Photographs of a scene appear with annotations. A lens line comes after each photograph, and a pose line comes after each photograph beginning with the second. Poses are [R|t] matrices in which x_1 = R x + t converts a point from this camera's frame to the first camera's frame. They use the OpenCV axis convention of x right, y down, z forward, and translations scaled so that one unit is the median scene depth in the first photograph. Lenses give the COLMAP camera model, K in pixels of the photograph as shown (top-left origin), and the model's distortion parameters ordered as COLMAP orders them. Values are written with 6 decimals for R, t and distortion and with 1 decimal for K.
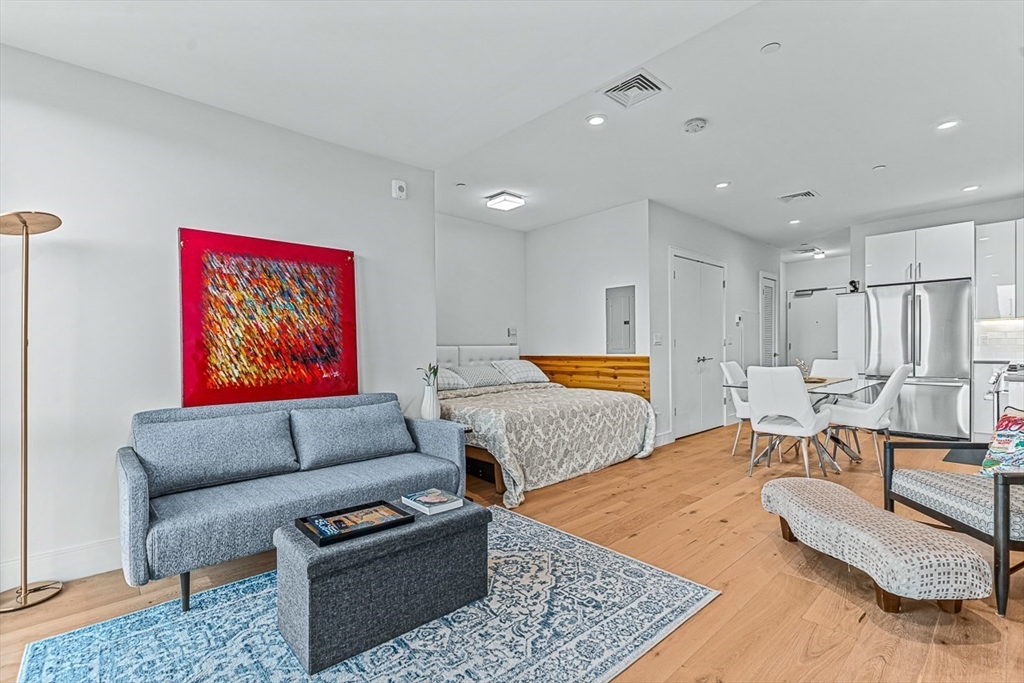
lens RADIAL K [[462.8, 0, 504.1], [0, 462.8, 354.8], [0, 0, 1]] dist [-0.003862, 0.001913]
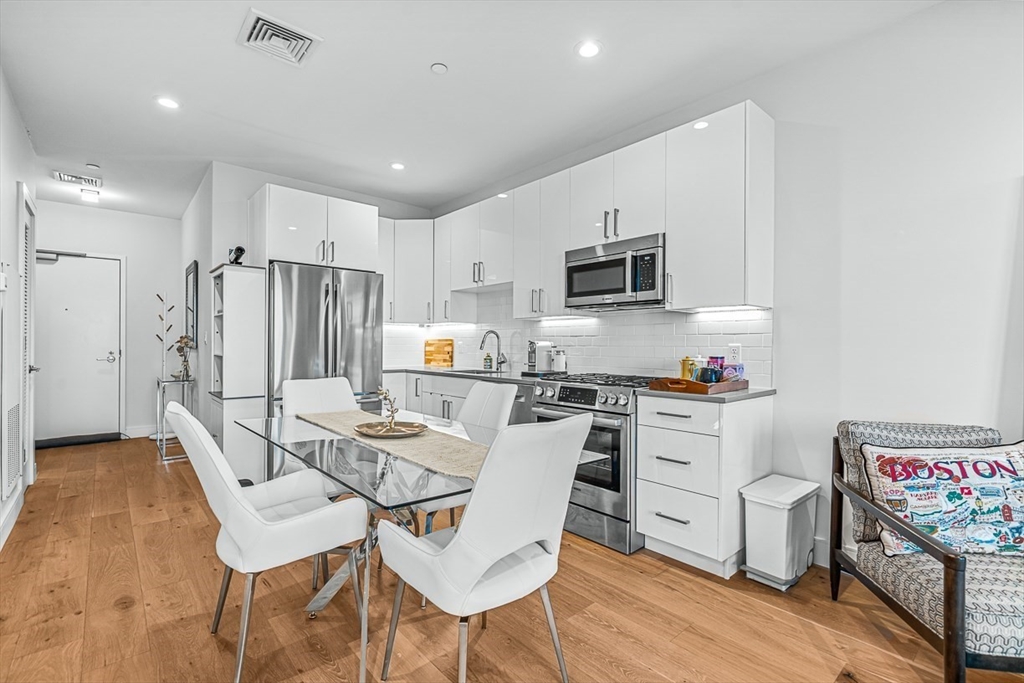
lens RADIAL K [[462.8, 0, 516.9], [0, 462.8, 347.8], [0, 0, 1]] dist [-0.003862, 0.001913]
pose [[0.008018, 0.007662, 0.999939, 0.176389], [0.010306, 0.999917, -0.007744, -0.020868], [-0.999915, 0.010367, 0.007938, 0.797346]]
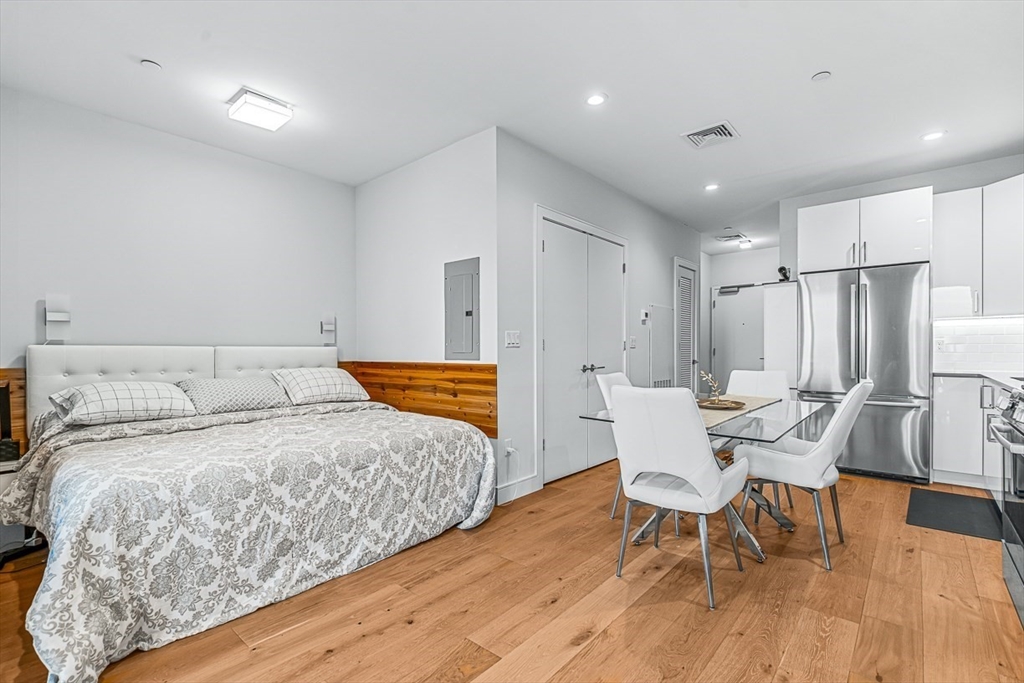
lens RADIAL K [[462.8, 0, 510.2], [0, 462.8, 353.8], [0, 0, 1]] dist [-0.003862, 0.001913]
pose [[0.993096, 0.008490, 0.117000, 0.274931], [-0.007368, 0.999923, -0.010019, -0.005764], [-0.117076, 0.009088, 0.993081, 0.369349]]
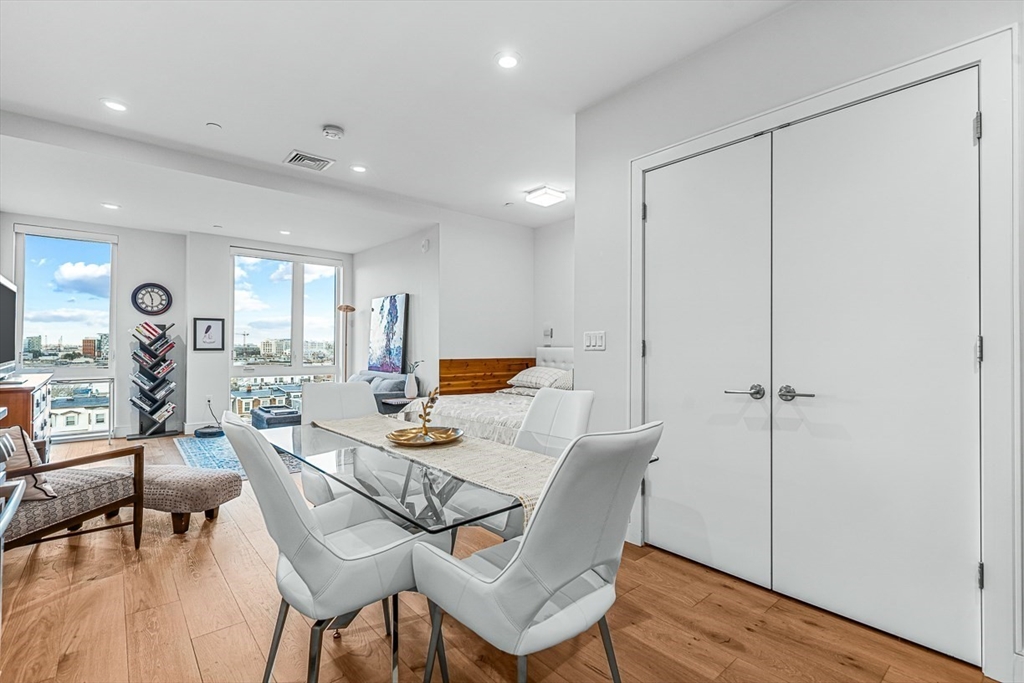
lens RADIAL K [[463.3, 0, 508.7], [0, 463.3, 341.8], [0, 0, 1]] dist [-0.002167, -0.000884]
pose [[-0.022305, 0.001912, -0.999749, 0.994901], [-0.020469, 0.999788, 0.002368, -0.034254], [0.999542, 0.020517, -0.022261, 0.994150]]
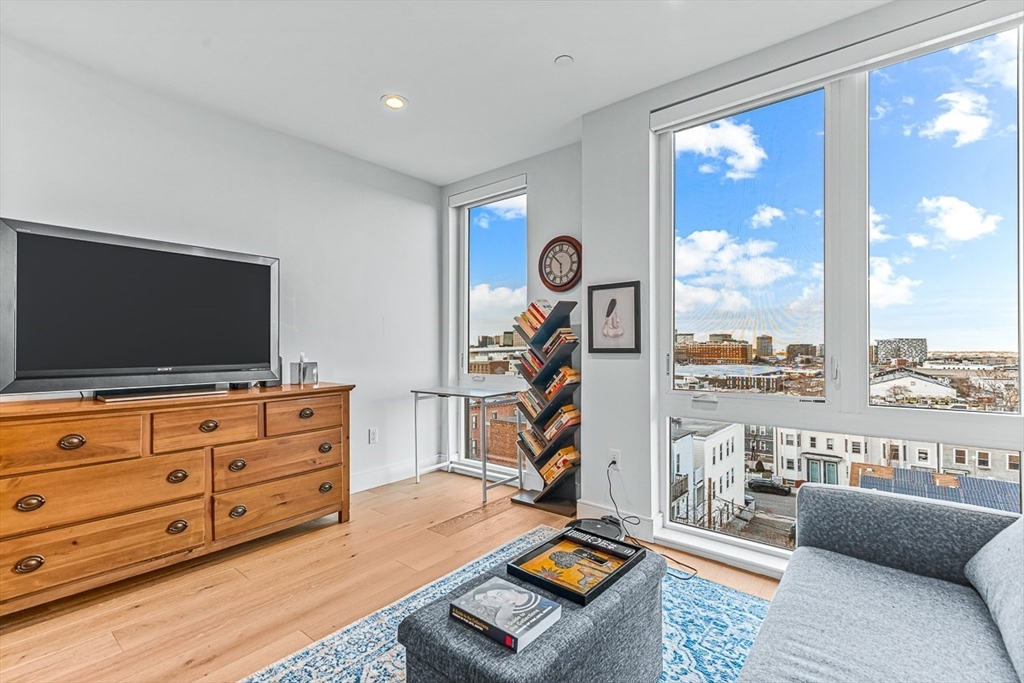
lens RADIAL K [[462.8, 0, 510.9], [0, 462.8, 342.8], [0, 0, 1]] dist [-0.003862, 0.001913]
pose [[-0.987412, 0.006489, -0.158035, -0.032564], [0.005830, 0.999972, 0.004633, -0.007066], [0.158060, 0.003653, -0.987423, 0.705374]]
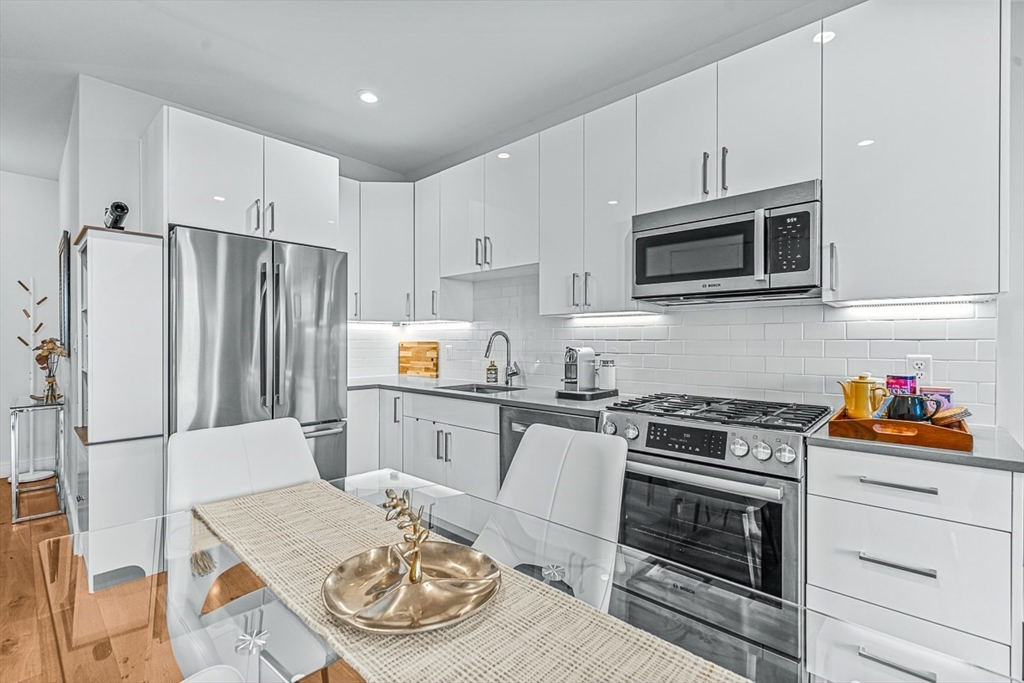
lens RADIAL K [[462.8, 0, 516.1], [0, 462.8, 345.5], [0, 0, 1]] dist [-0.003862, 0.001913]
pose [[-0.091297, 0.004154, 0.995815, 0.418011], [0.015920, 0.999870, -0.002711, -0.039644], [-0.995696, 0.015606, -0.091351, 0.891779]]
